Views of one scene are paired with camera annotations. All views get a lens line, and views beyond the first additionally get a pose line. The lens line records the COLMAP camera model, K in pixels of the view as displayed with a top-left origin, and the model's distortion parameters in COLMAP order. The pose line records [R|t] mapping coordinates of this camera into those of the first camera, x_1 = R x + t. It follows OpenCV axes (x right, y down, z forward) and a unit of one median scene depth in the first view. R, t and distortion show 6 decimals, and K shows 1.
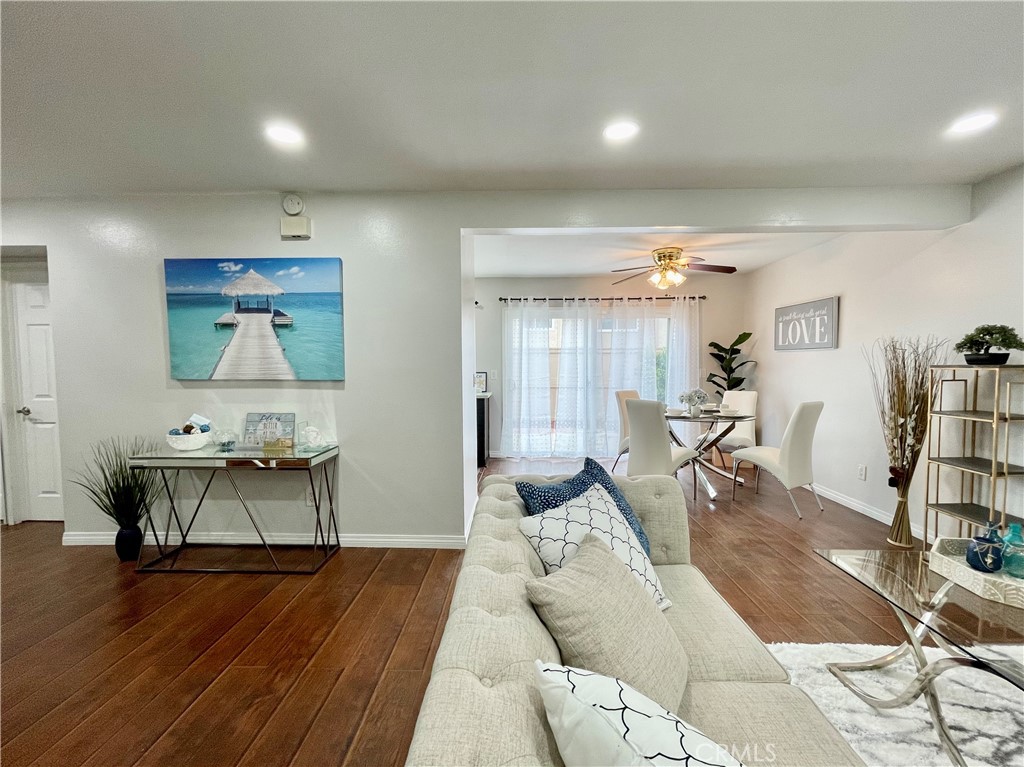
lens RADIAL K [[418.7, 0, 520.2], [0, 418.7, 390.5], [0, 0, 1]] dist [-0.007940, 0.002008]
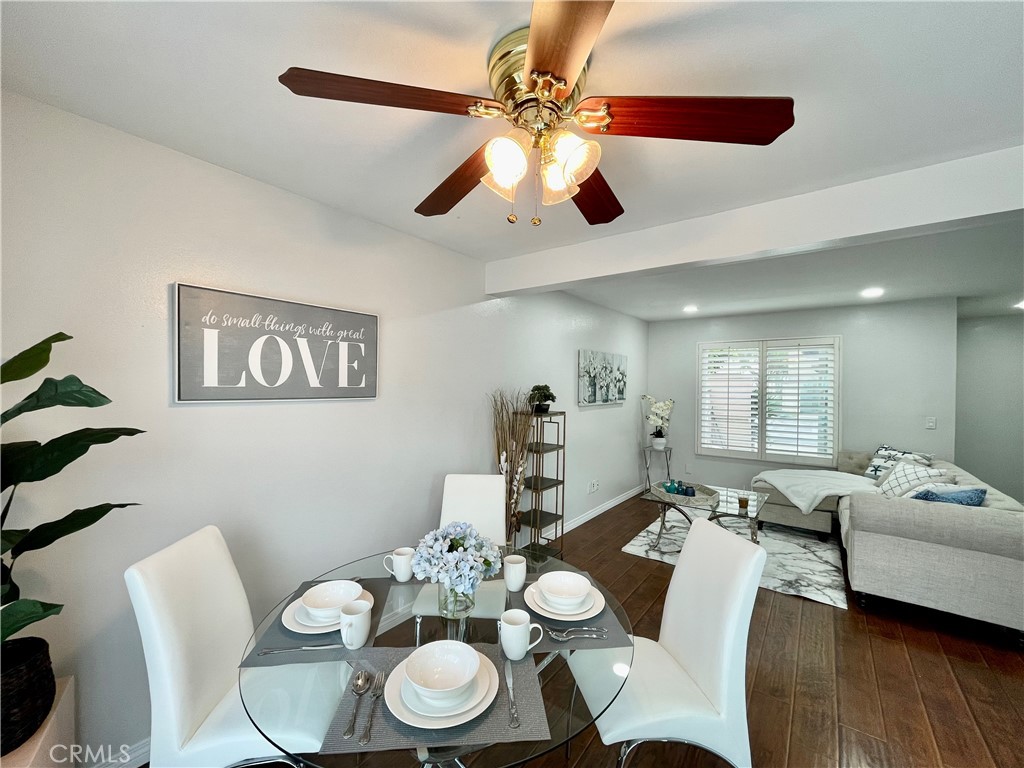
lens RADIAL K [[418.7, 0, 507.1], [0, 418.7, 385.7], [0, 0, 1]] dist [-0.007940, 0.002008]
pose [[-0.808857, -0.001498, 0.588003, 0.155097], [0.032522, 0.998352, 0.047280, -0.101579], [-0.587105, 0.057366, -0.807476, 0.993172]]
